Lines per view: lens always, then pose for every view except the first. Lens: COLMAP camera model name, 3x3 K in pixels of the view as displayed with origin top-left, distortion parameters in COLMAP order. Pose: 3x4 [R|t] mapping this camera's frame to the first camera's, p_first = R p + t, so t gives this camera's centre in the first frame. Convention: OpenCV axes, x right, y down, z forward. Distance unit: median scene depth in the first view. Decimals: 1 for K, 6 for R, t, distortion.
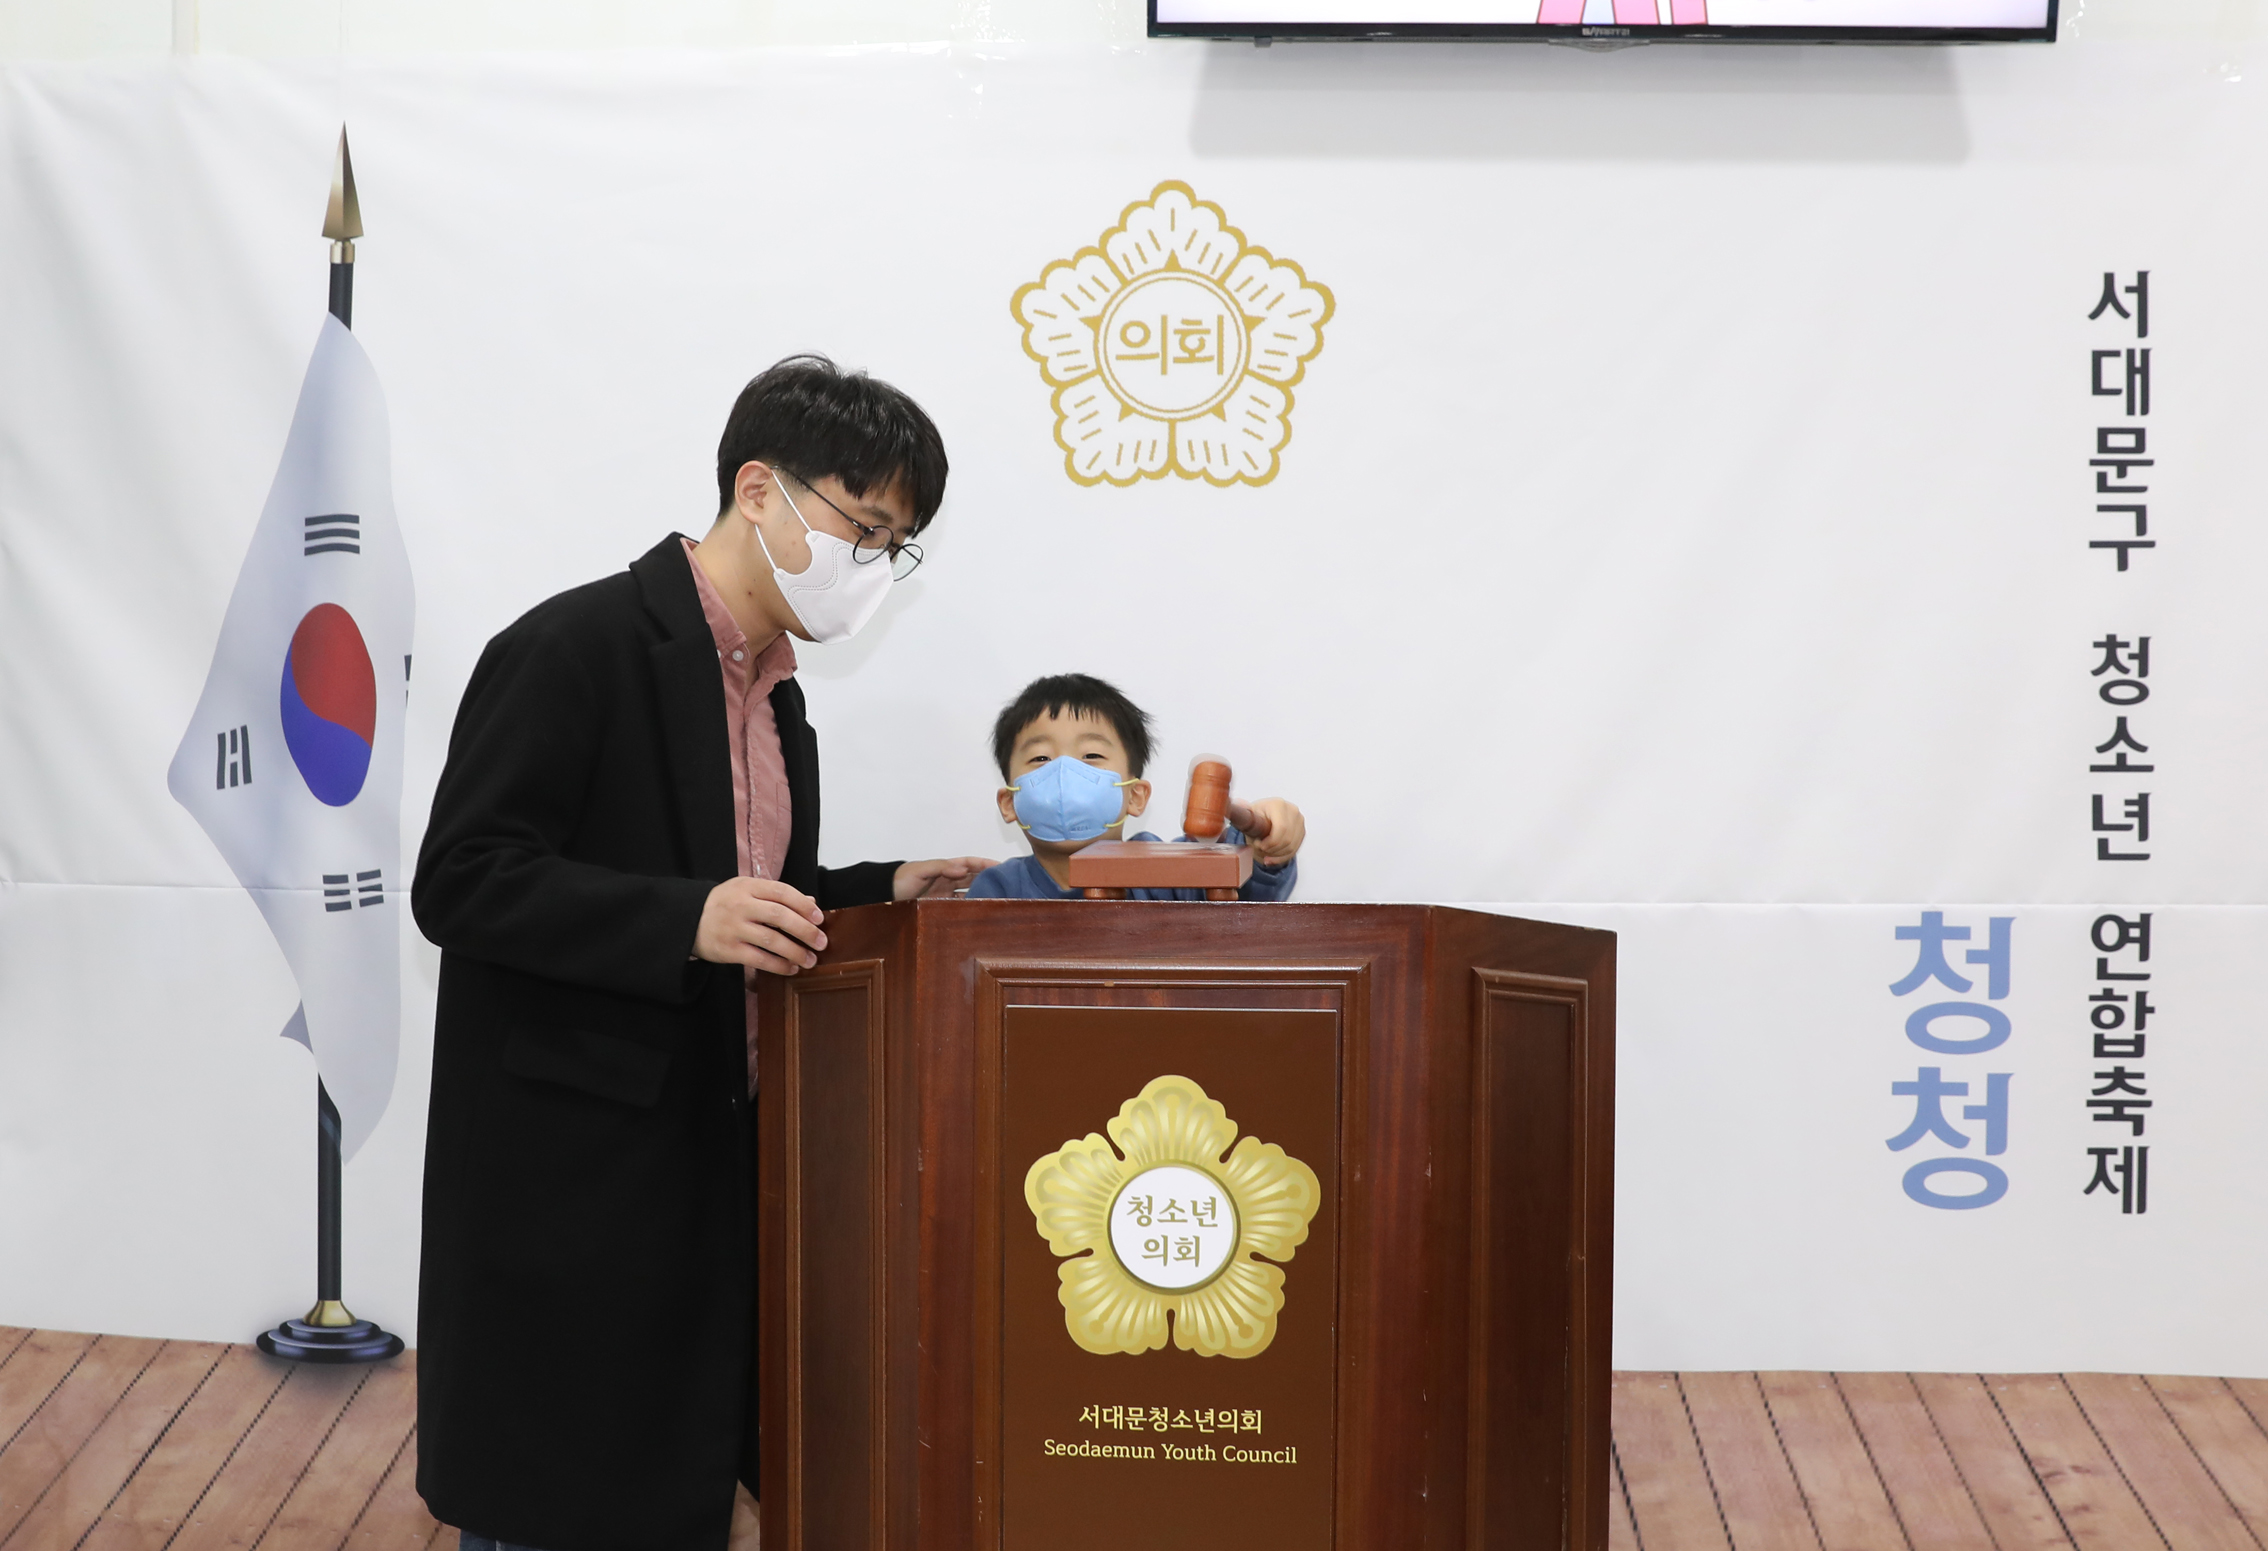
lens RADIAL K [[2316.4, 0, 1045.6], [0, 2316.4, 686.3], [0, 0, 1]] dist [-0.123752, 0.116596]
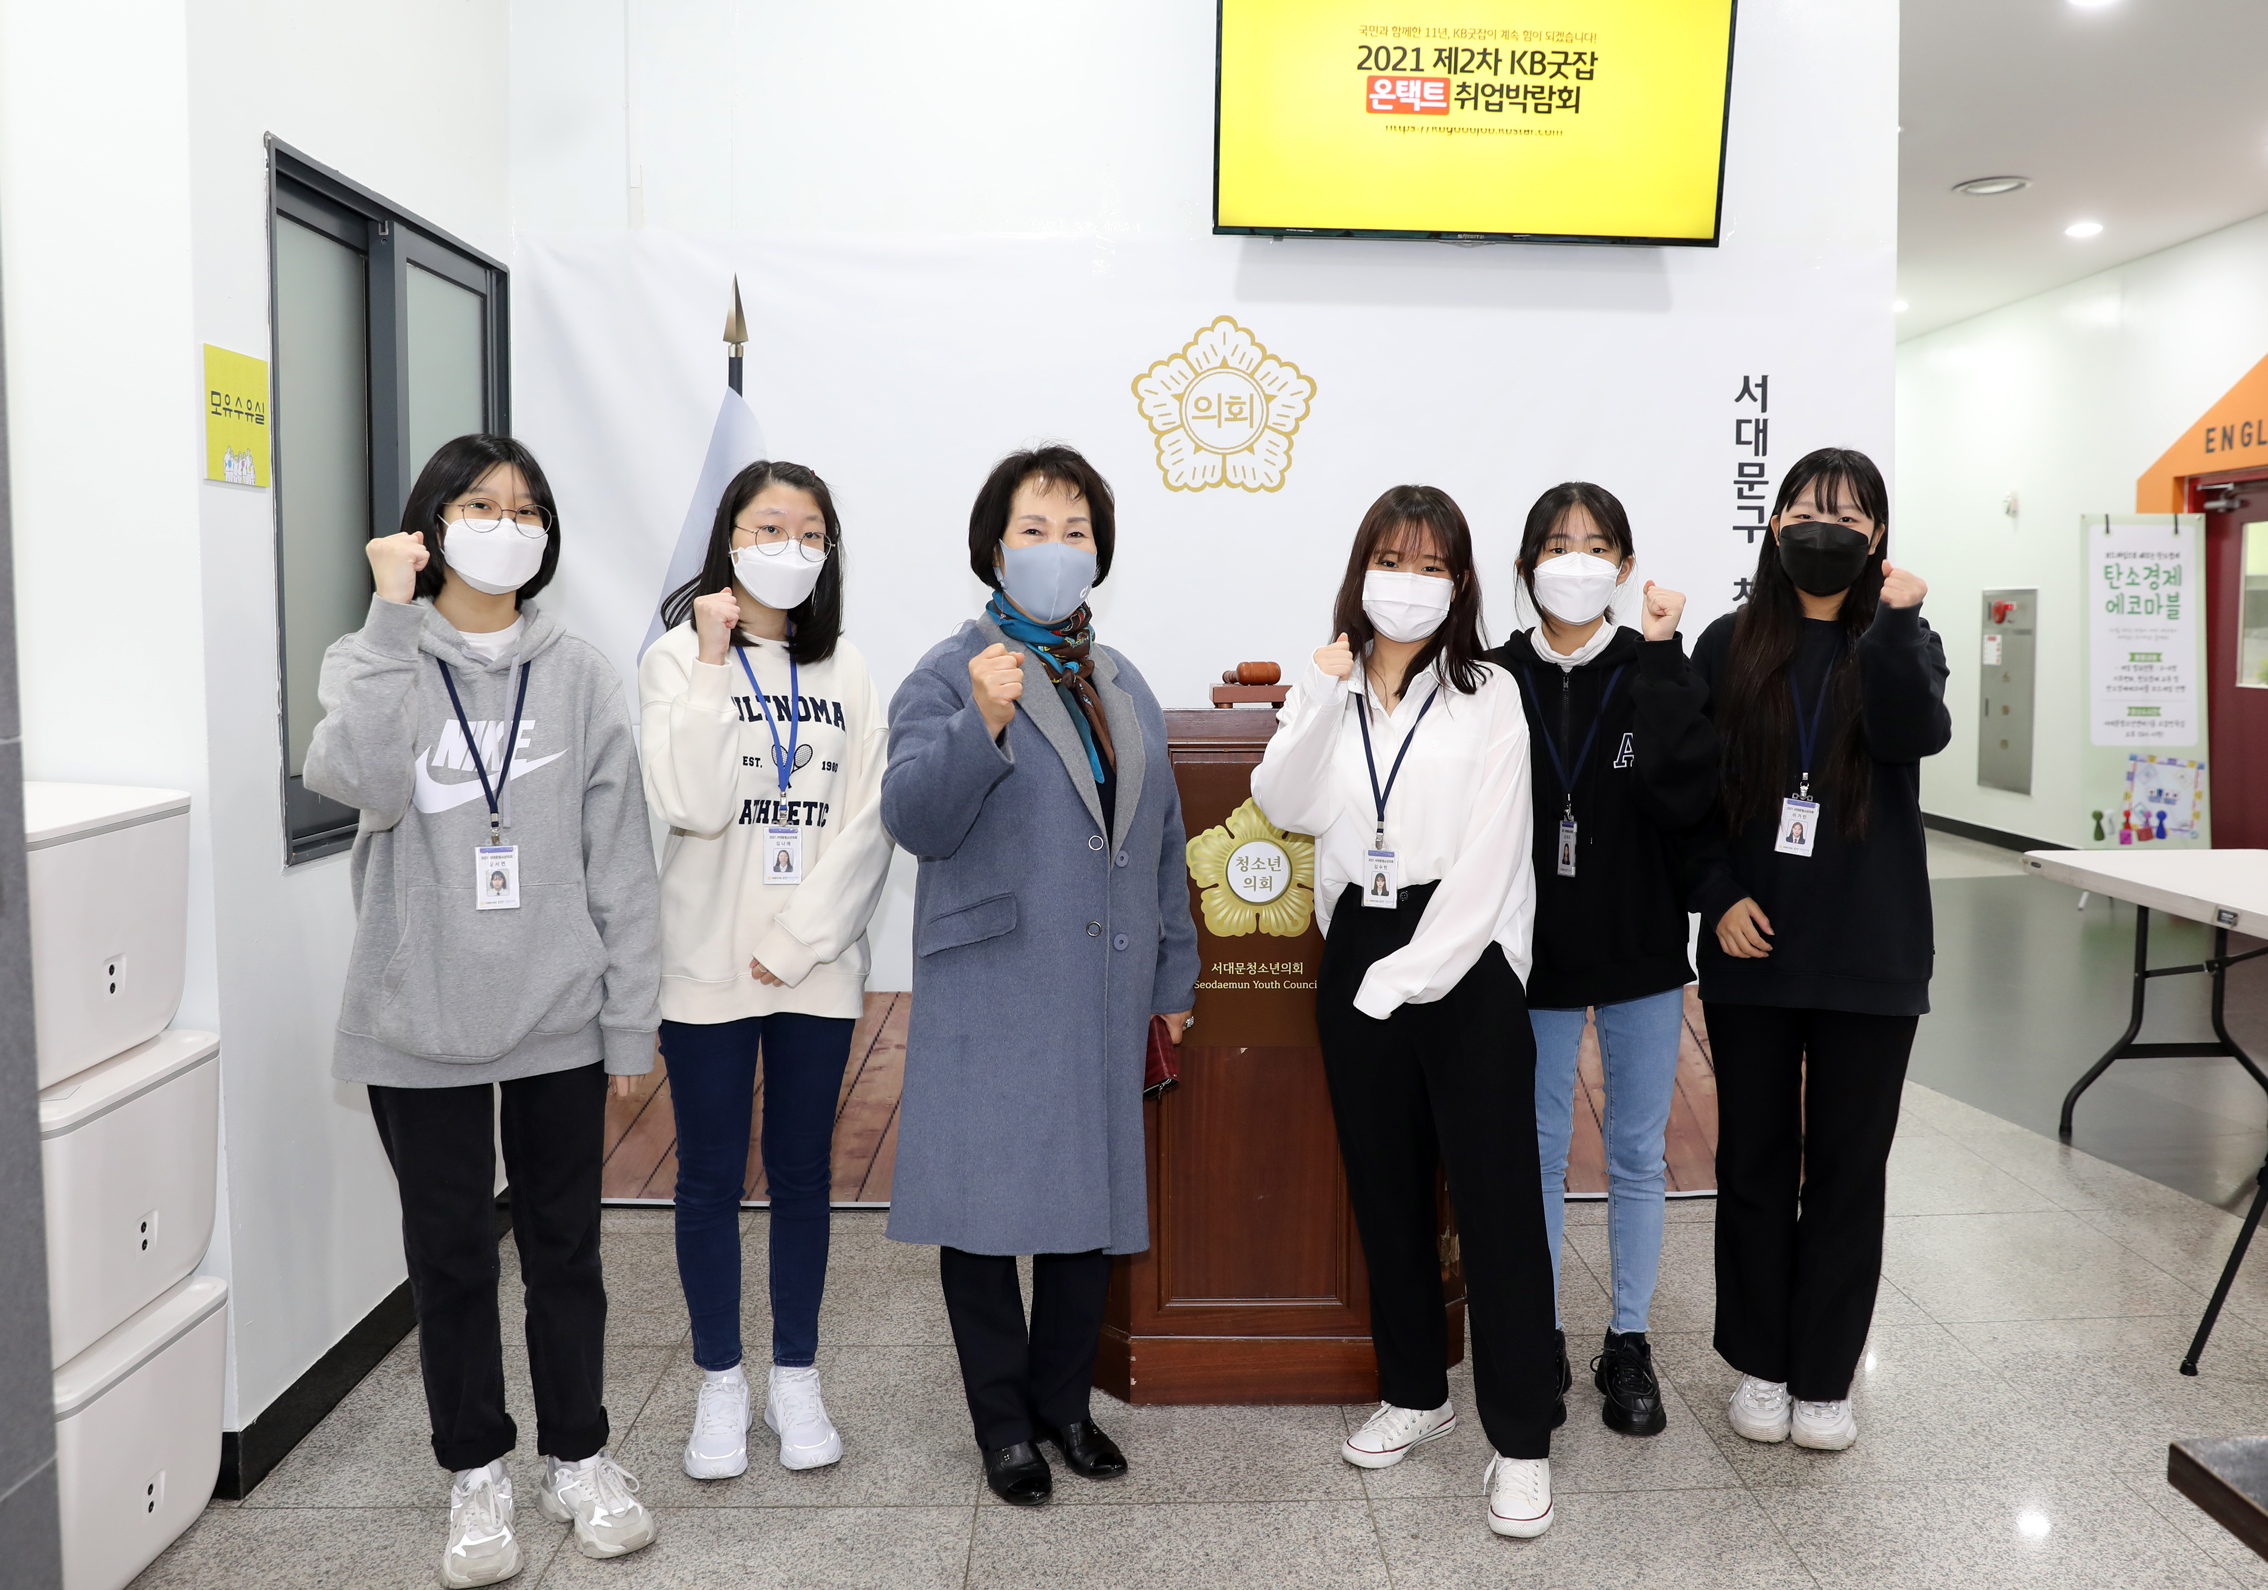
lens RADIAL K [[1803.0, 0, 1185.2], [0, 1803.0, 756.2], [0, 0, 1]] dist [-0.124495, 0.115787]
pose [[0.995530, -0.008494, 0.094061, -0.107882], [0.001528, 0.997266, 0.073884, 0.013232], [-0.094431, -0.073410, 0.992821, -0.378014]]
